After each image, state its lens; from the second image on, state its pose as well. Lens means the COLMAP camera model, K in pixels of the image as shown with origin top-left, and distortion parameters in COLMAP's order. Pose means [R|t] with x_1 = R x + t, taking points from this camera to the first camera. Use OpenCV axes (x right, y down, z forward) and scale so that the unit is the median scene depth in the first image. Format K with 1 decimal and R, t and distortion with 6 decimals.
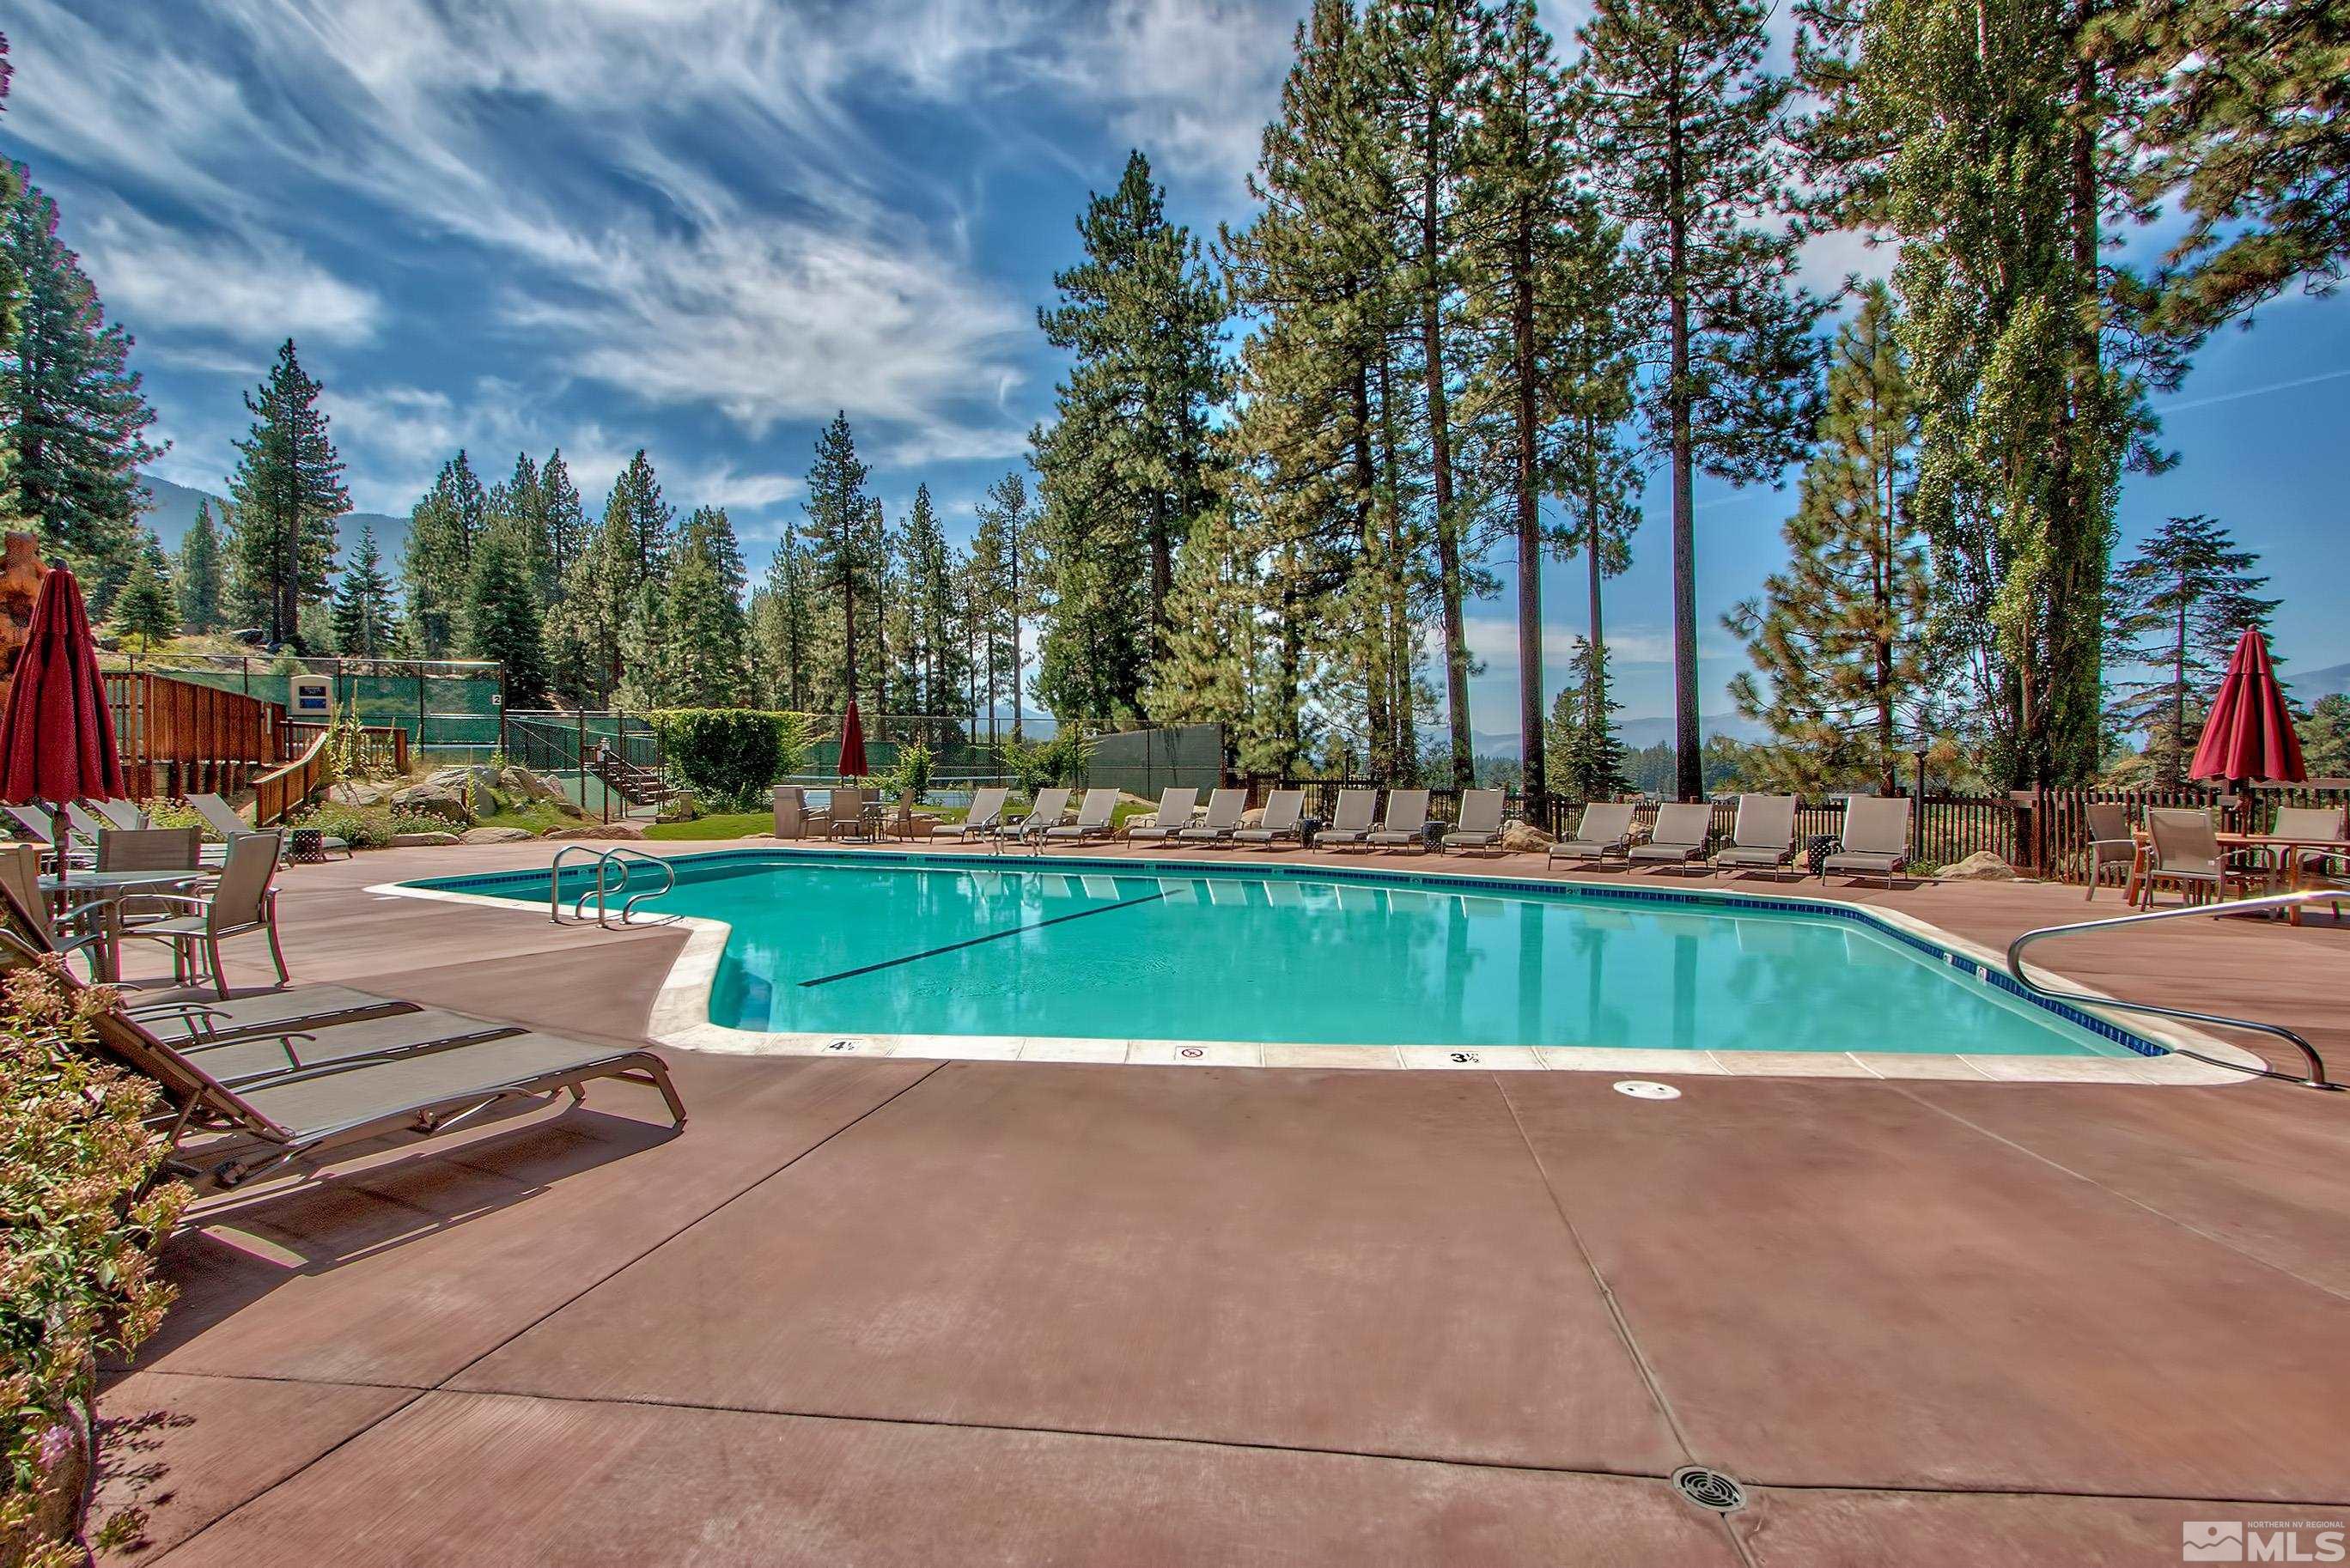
lens RADIAL K [[1080.0, 0, 1092.2], [0, 1080.0, 784.9], [0, 0, 1]] dist [-0.002677, -0.000441]
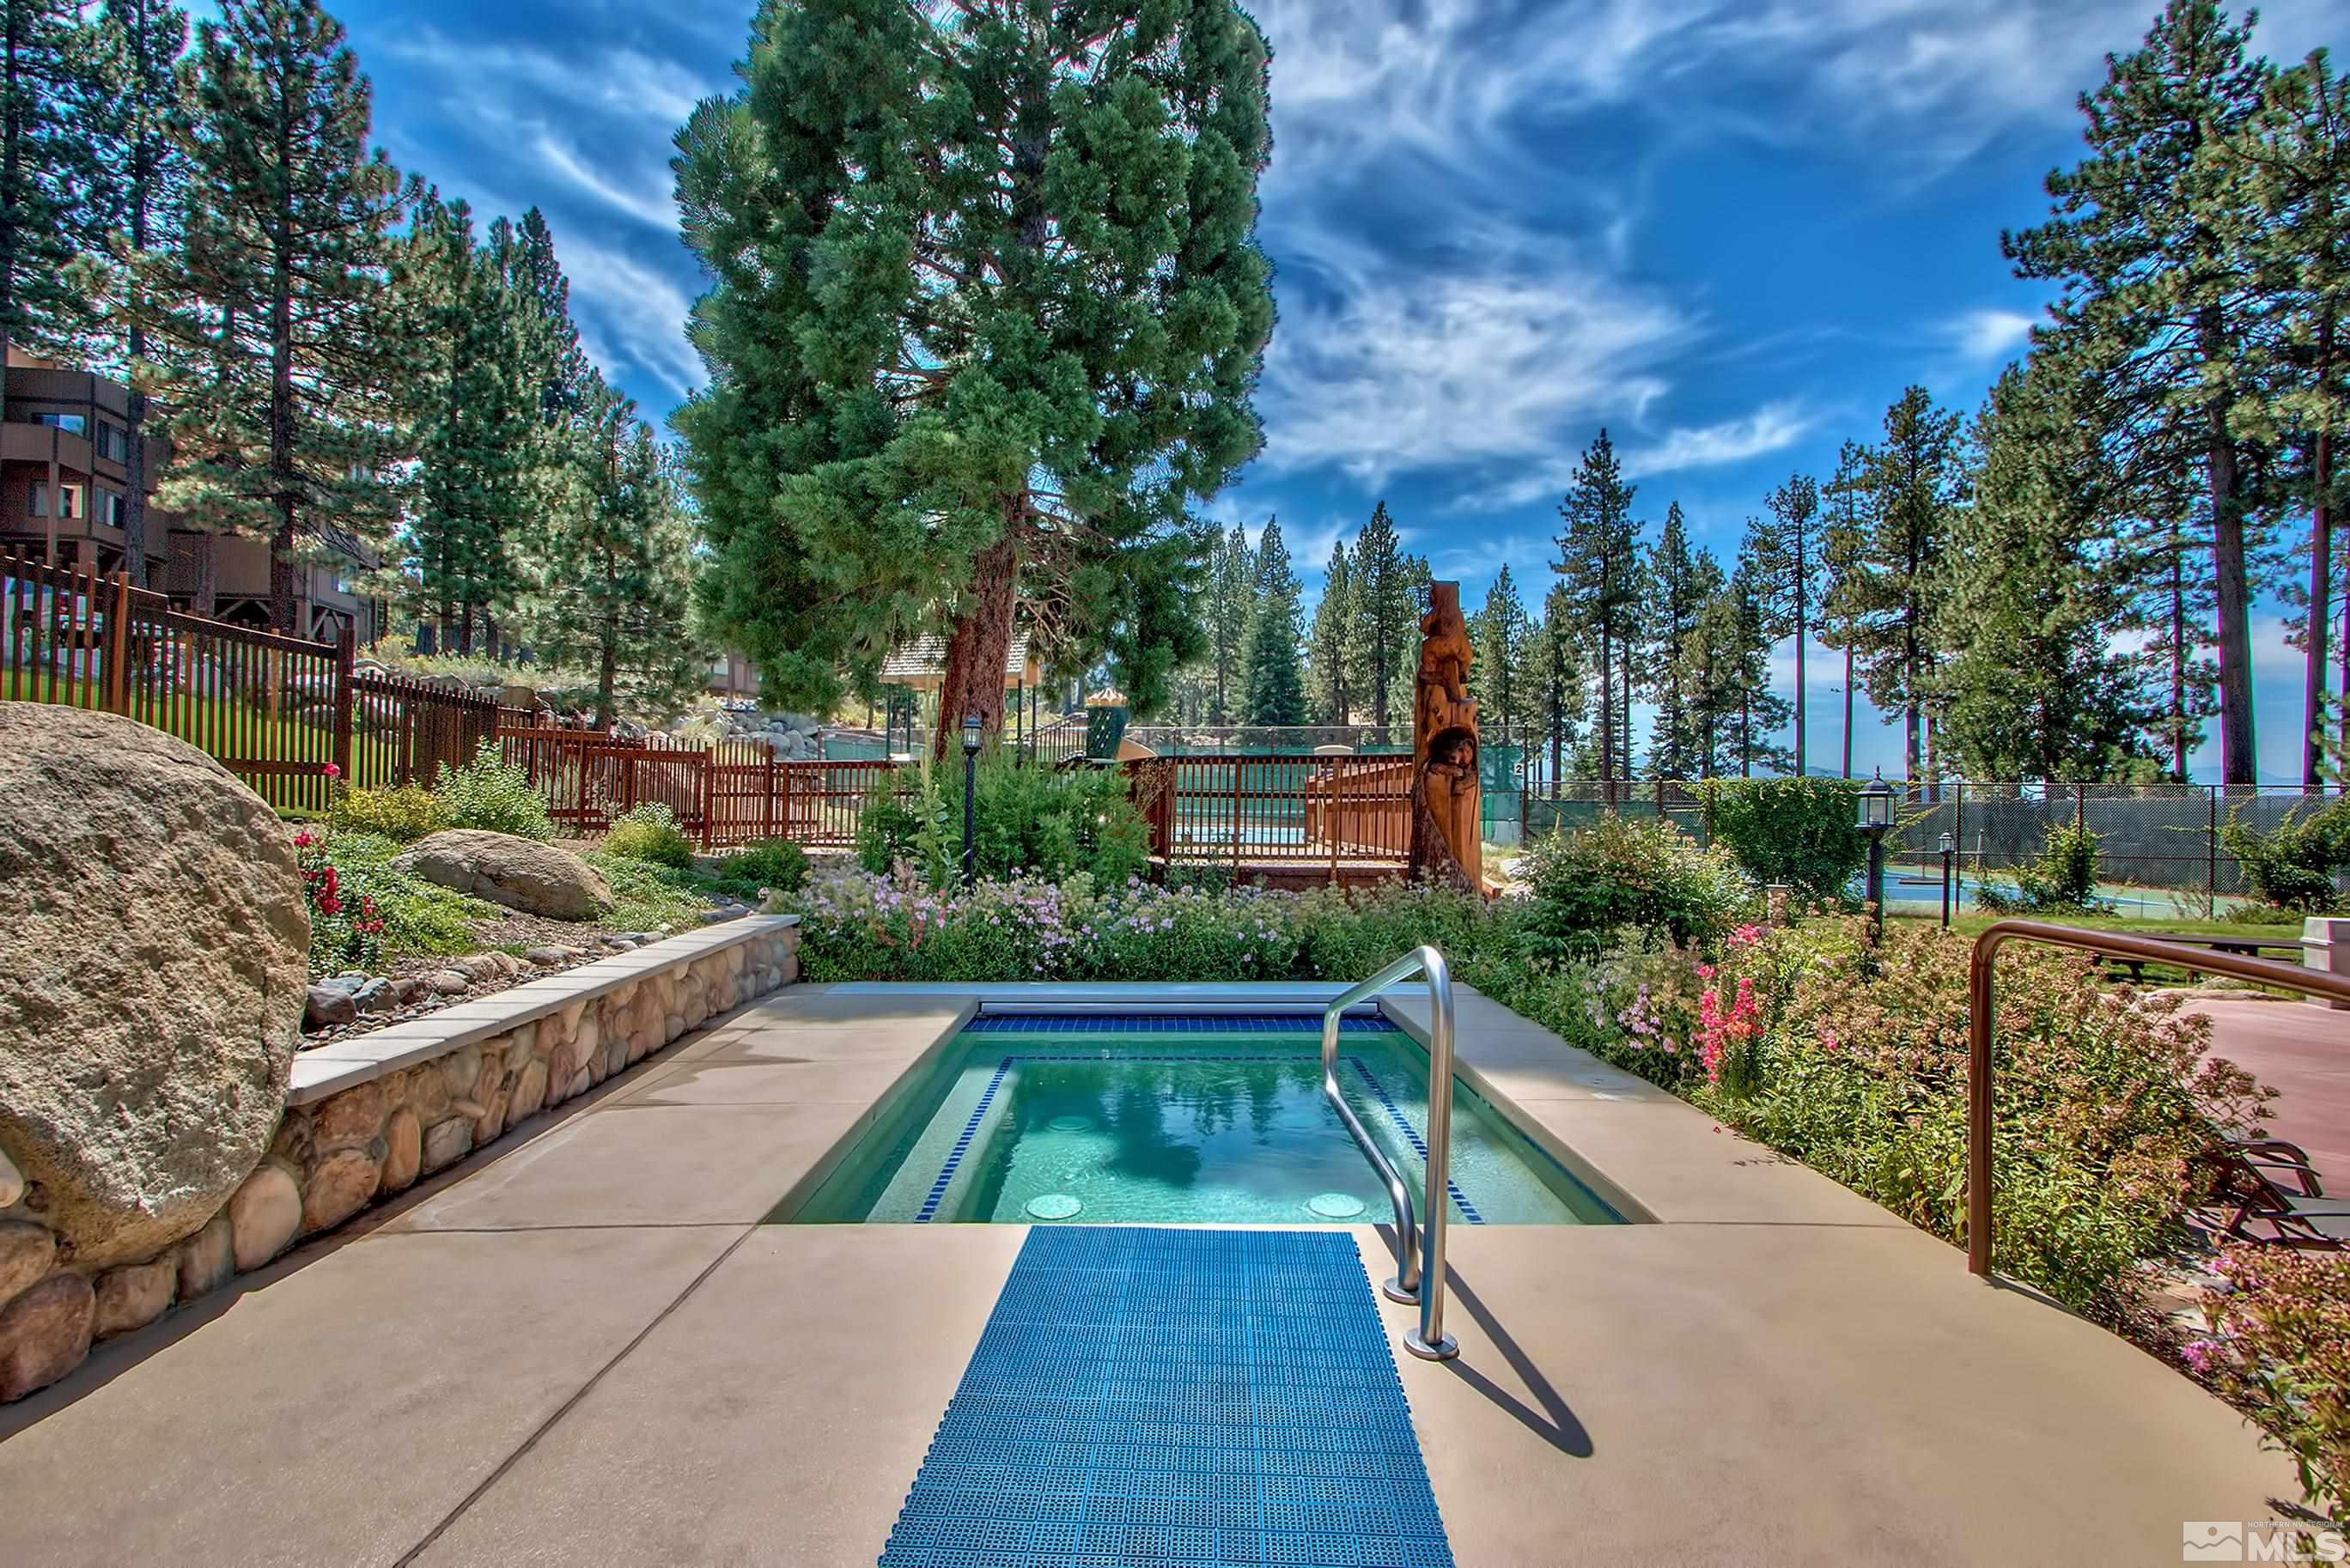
lens RADIAL K [[1070.7, 0, 1137.9], [0, 1070.7, 790.2], [0, 0, 1]] dist [0.001081, -0.000059]
pose [[0.881868, -0.000084, -0.471496, -0.326902], [-0.017799, 0.999281, -0.033467, -0.022396], [0.471160, 0.037906, 0.881233, 0.097697]]
